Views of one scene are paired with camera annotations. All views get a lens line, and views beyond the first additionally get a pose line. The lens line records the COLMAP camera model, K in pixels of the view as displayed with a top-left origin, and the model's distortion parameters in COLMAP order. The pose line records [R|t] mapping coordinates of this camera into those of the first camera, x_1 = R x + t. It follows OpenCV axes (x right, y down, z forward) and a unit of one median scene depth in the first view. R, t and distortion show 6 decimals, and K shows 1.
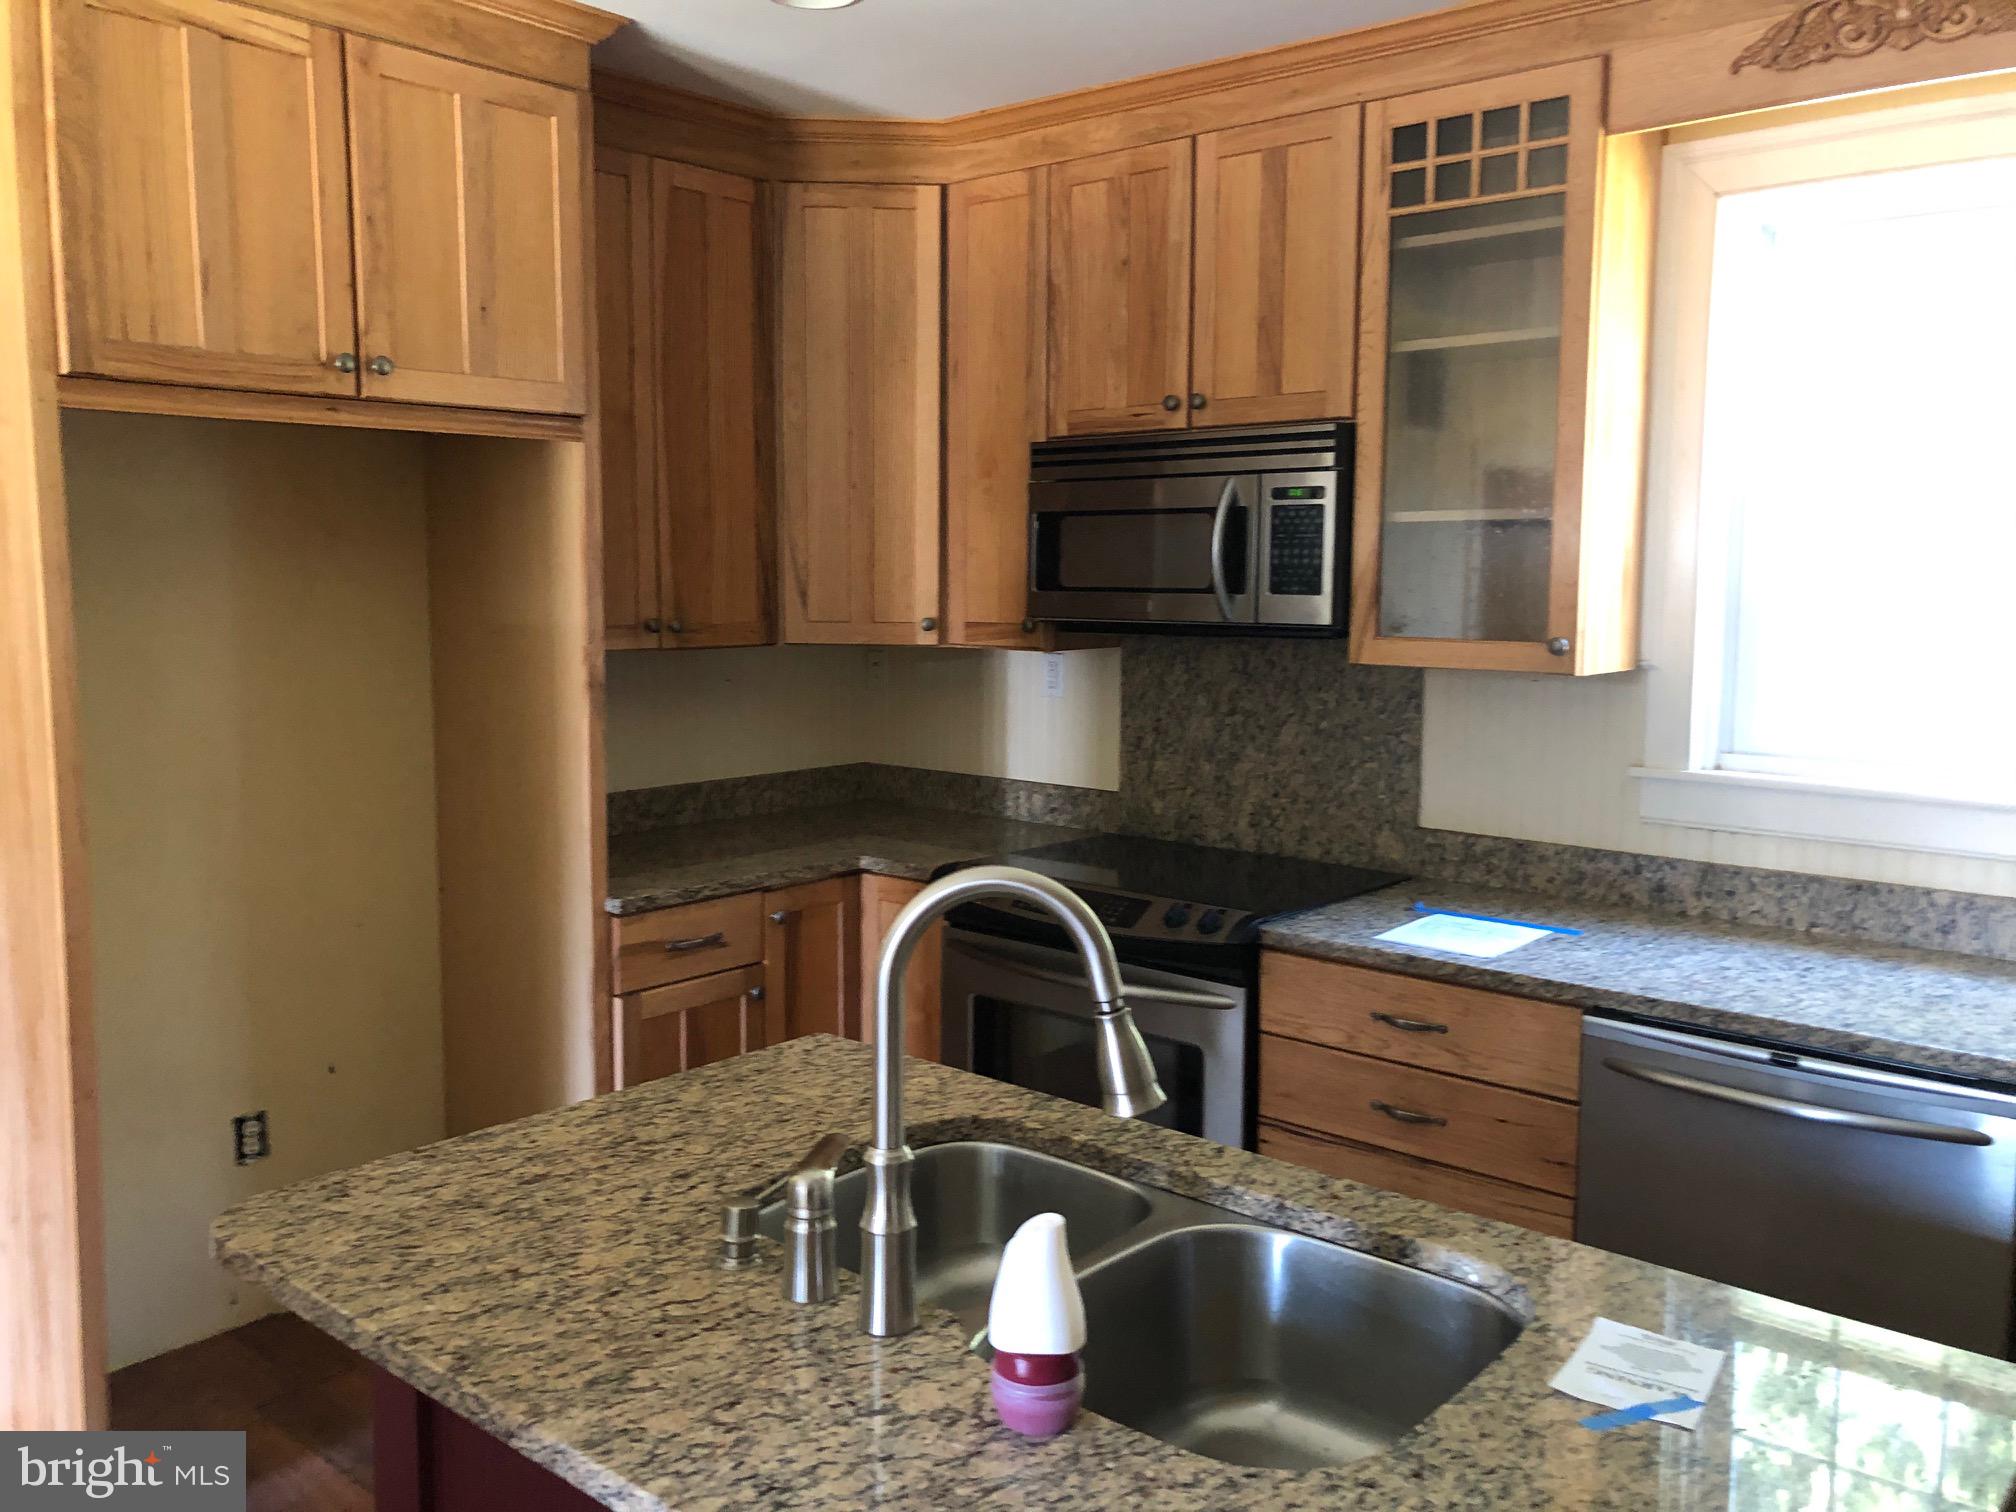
lens RADIAL K [[1648.6, 0, 1008.0], [0, 1648.6, 756.0], [0, 0, 1]] dist [0.012737, 0.000886]
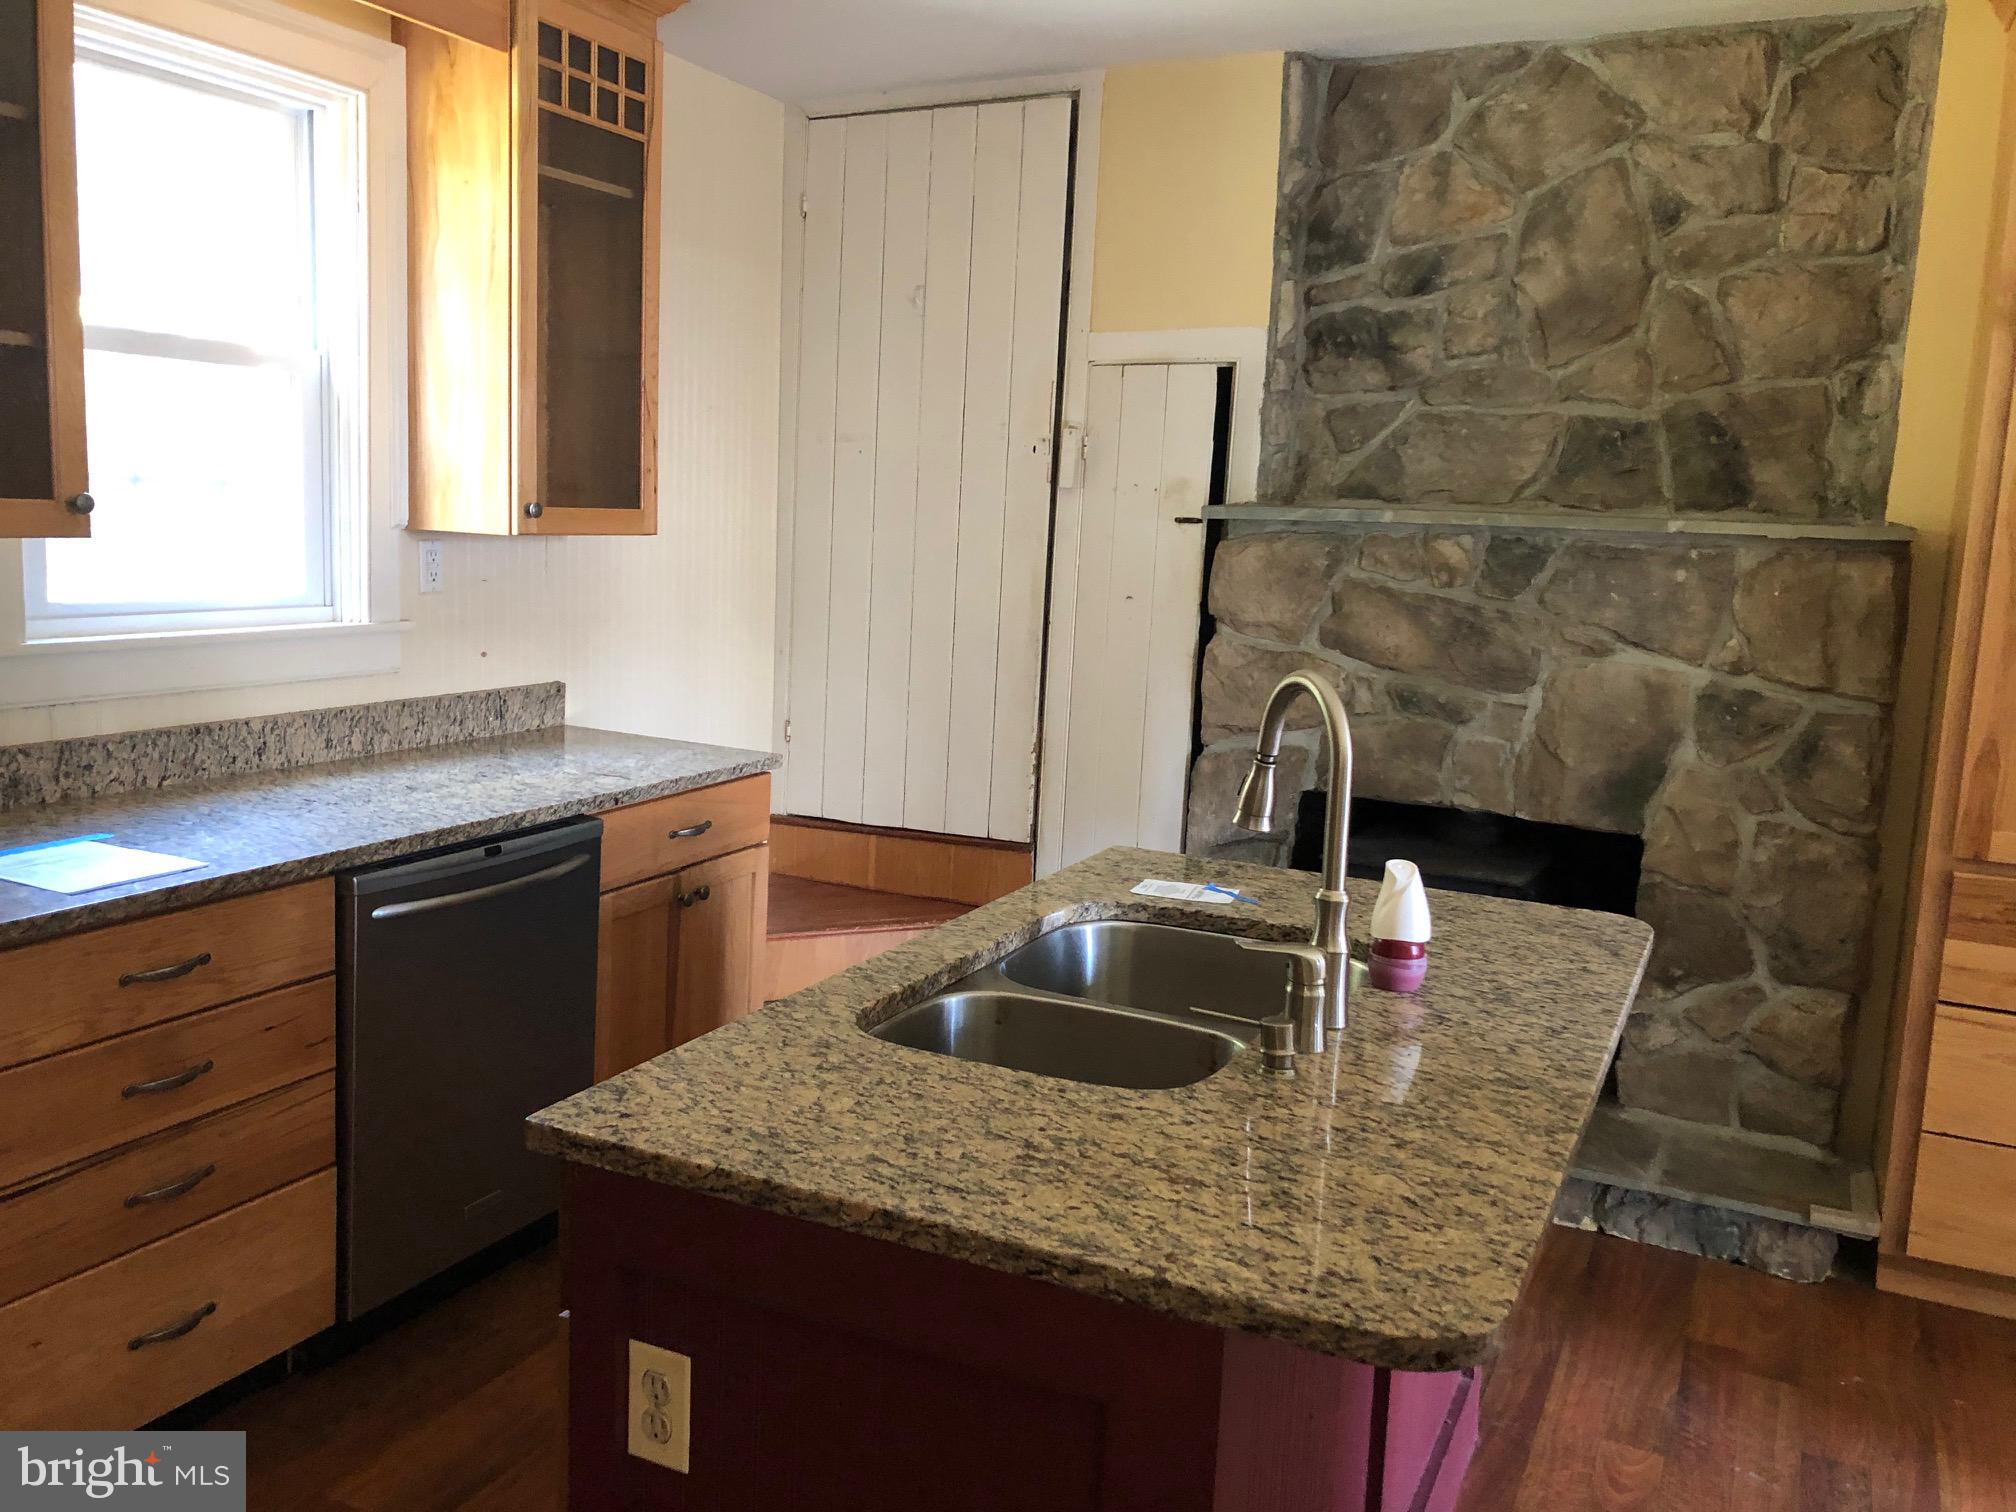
lens RADIAL K [[1648.6, 0, 1008.0], [0, 1648.6, 756.0], [0, 0, 1]] dist [0.012737, 0.000886]
pose [[-0.262251, -0.164921, 0.950803, -0.875234], [0.068855, 0.979579, 0.188904, -0.095258], [-0.962540, 0.115008, -0.245540, 1.101202]]
